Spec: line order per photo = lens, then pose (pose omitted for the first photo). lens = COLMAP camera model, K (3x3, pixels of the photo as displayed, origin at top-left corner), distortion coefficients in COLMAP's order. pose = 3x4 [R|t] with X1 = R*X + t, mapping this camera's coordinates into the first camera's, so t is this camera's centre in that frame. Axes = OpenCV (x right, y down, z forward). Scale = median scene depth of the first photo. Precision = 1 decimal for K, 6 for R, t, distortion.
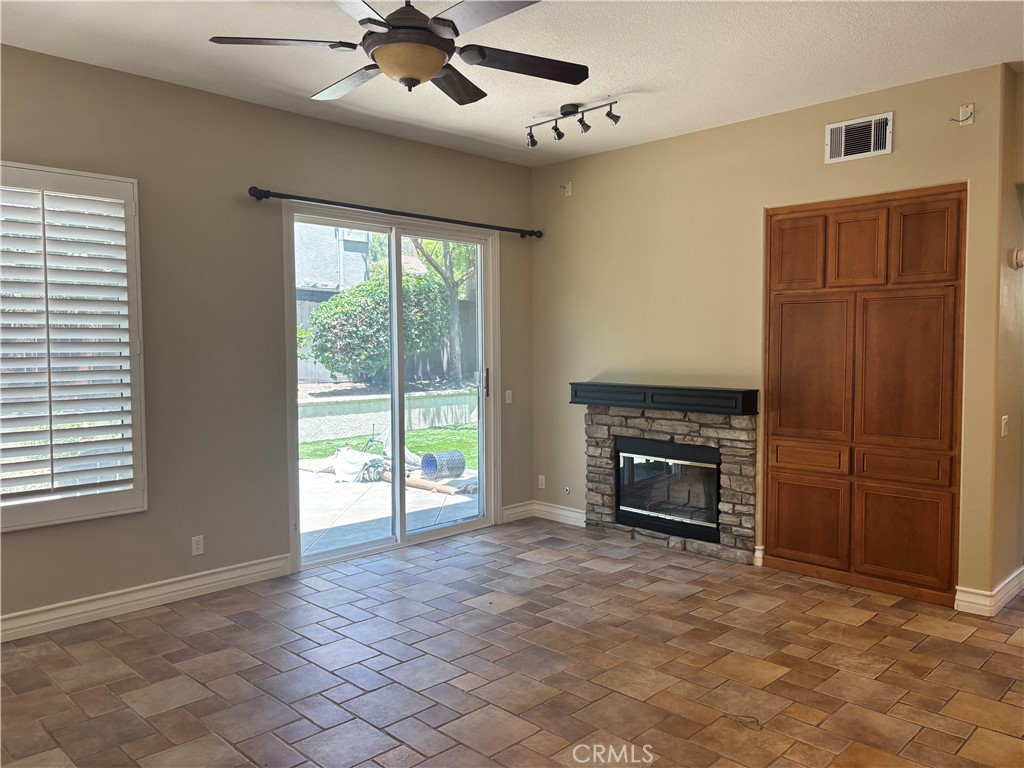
lens RADIAL K [[780.5, 0, 518.9], [0, 780.5, 385.5], [0, 0, 1]] dist [0.068831, -0.079694]
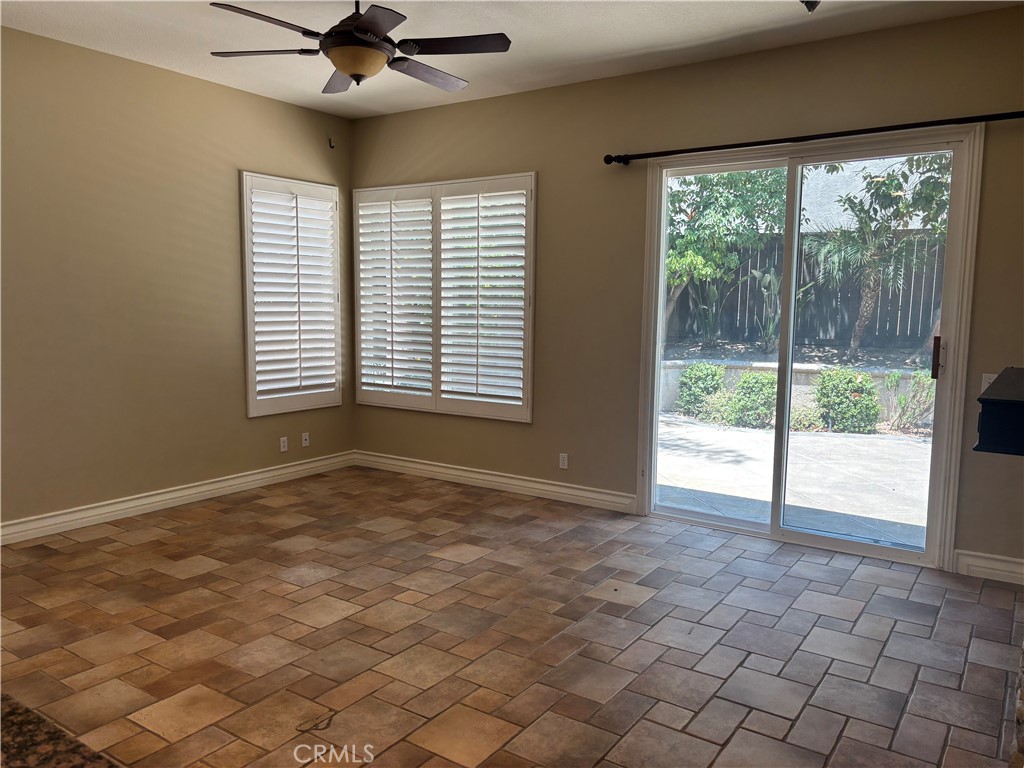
lens RADIAL K [[778.3, 0, 511.7], [0, 778.3, 387.9], [0, 0, 1]] dist [0.070267, -0.074740]
pose [[0.166435, 0.113141, -0.979540, 0.701313], [-0.063552, 0.992561, 0.103847, -0.031218], [0.984002, 0.044968, 0.172387, 0.640815]]
